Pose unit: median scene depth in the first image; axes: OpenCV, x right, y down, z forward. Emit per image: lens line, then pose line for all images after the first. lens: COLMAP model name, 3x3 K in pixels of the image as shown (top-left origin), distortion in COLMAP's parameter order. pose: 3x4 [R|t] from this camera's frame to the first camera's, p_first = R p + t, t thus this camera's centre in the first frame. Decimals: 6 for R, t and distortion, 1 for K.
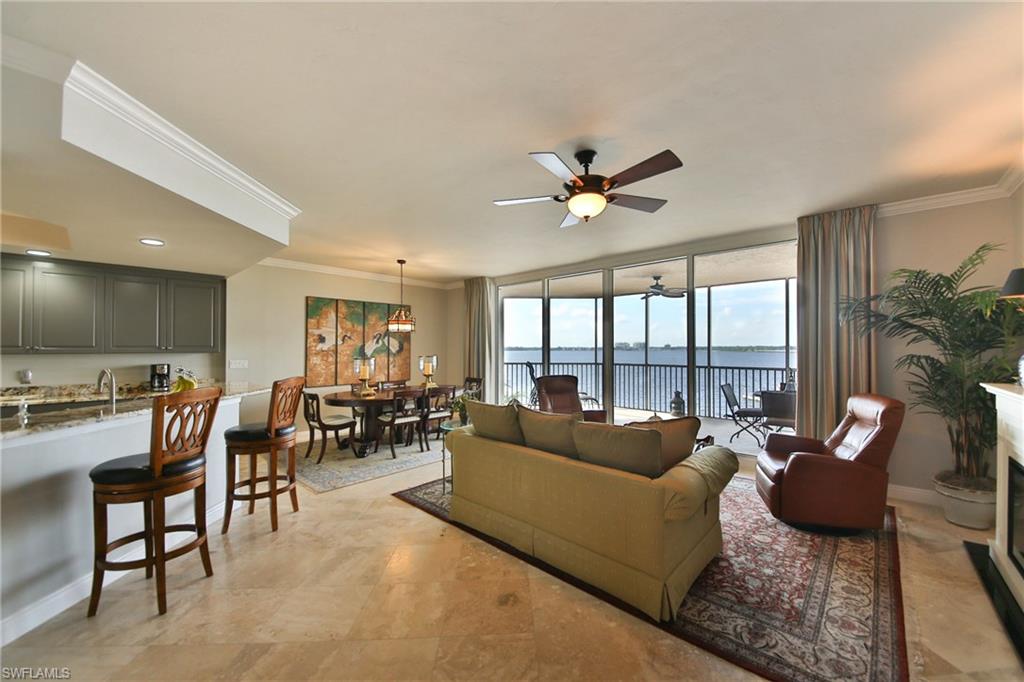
lens RADIAL K [[381.1, 0, 538.6], [0, 381.1, 343.6], [0, 0, 1]] dist [0.001941, -0.011463]
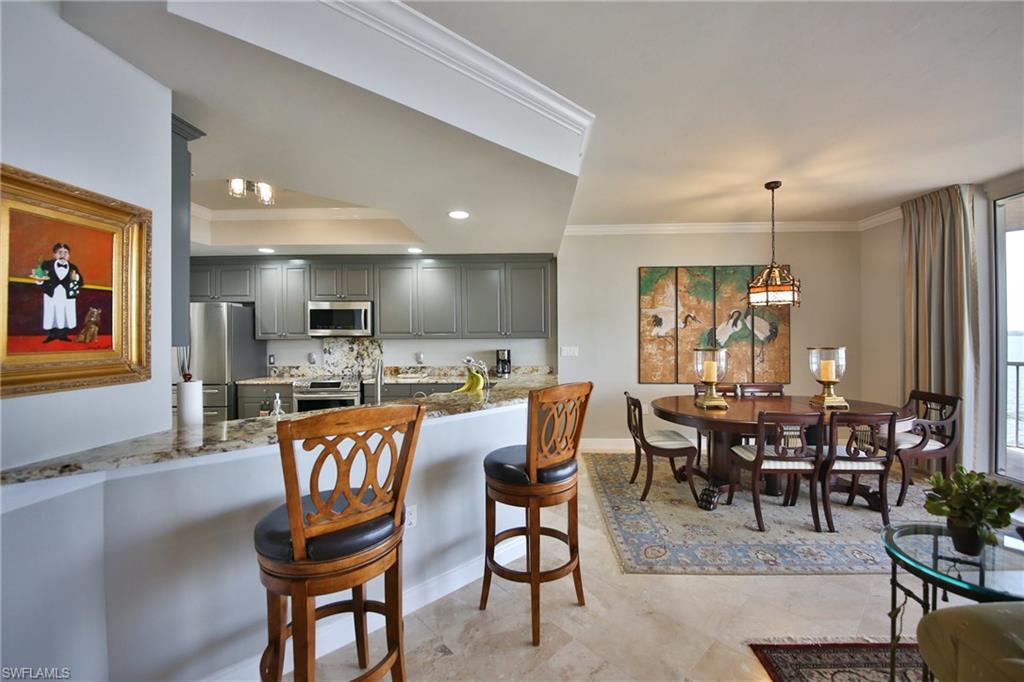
lens RADIAL K [[414.4, 0, 520.2], [0, 414.4, 332.6], [0, 0, 1]] dist [0.016846, -0.020300]
pose [[0.624237, -0.002776, -0.781230, -0.113335], [0.011710, 0.999915, 0.005804, 0.003277], [0.781148, -0.012771, 0.624216, 0.322830]]
